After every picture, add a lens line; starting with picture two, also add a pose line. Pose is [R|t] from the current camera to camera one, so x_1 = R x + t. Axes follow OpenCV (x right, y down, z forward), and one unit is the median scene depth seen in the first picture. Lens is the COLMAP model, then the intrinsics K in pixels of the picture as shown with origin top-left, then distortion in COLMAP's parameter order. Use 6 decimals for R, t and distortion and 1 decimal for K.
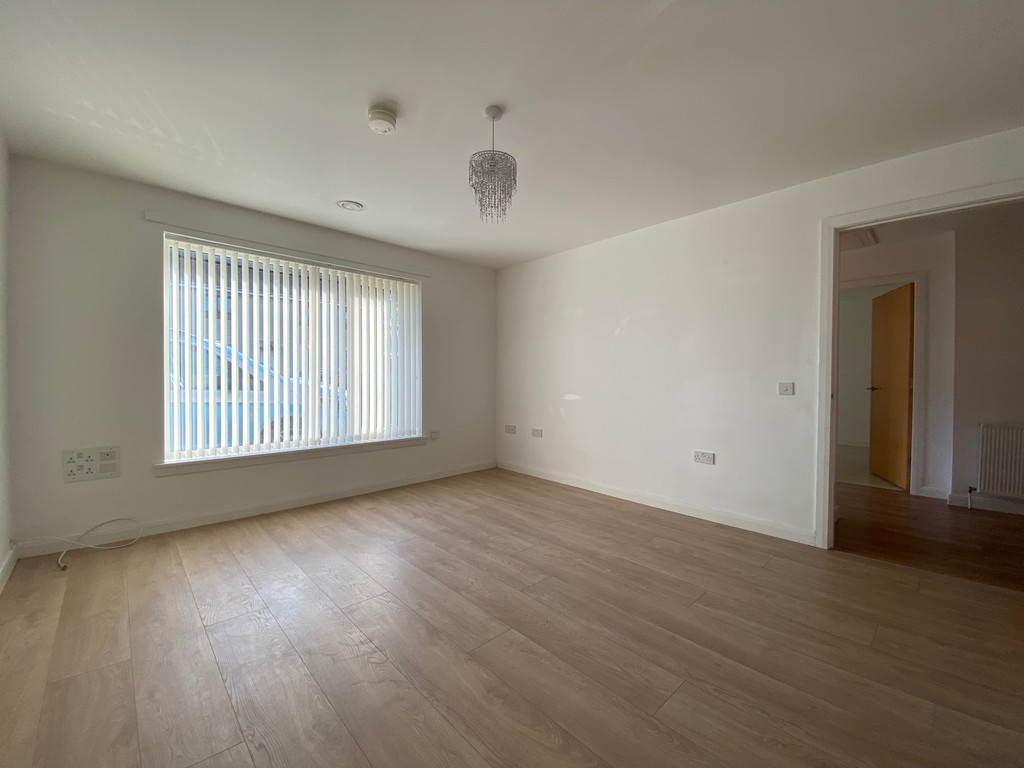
lens RADIAL K [[420.6, 0, 512.0], [0, 420.6, 384.0], [0, 0, 1]] dist [0.053337, -0.034721]
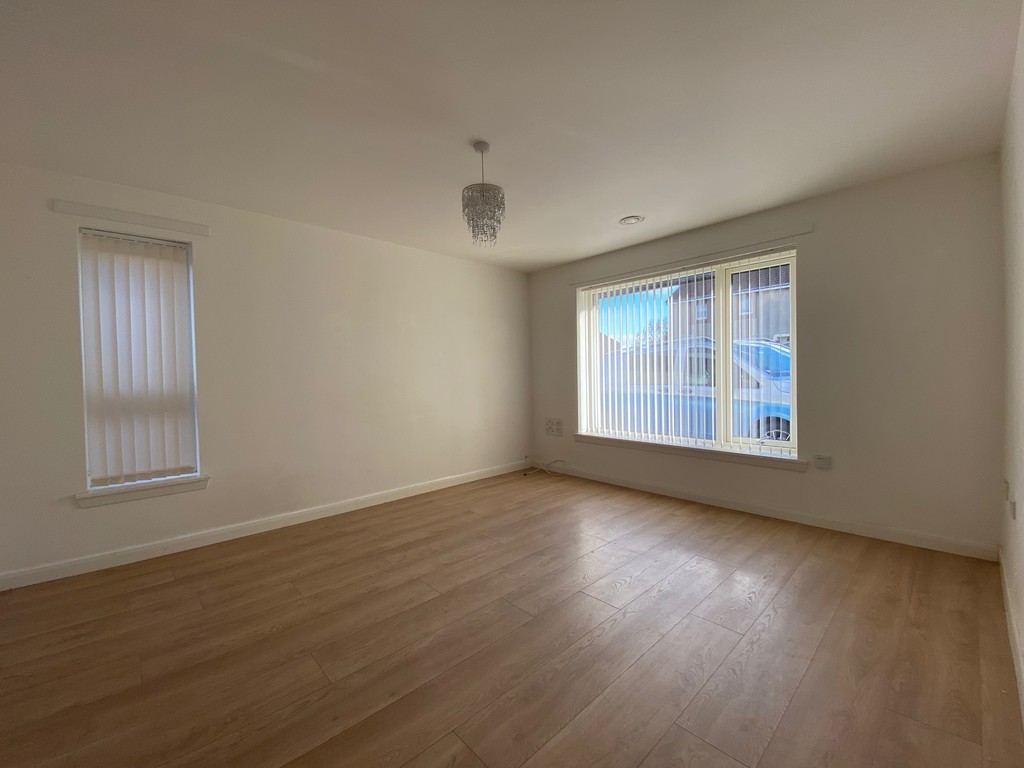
lens RADIAL K [[420.6, 0, 512.0], [0, 420.6, 384.0], [0, 0, 1]] dist [0.053337, -0.034721]
pose [[-0.018214, 0.017500, -0.999681, 0.812111], [0.006038, 0.999831, 0.017393, -0.030320], [0.999816, -0.005719, -0.018316, 0.832152]]
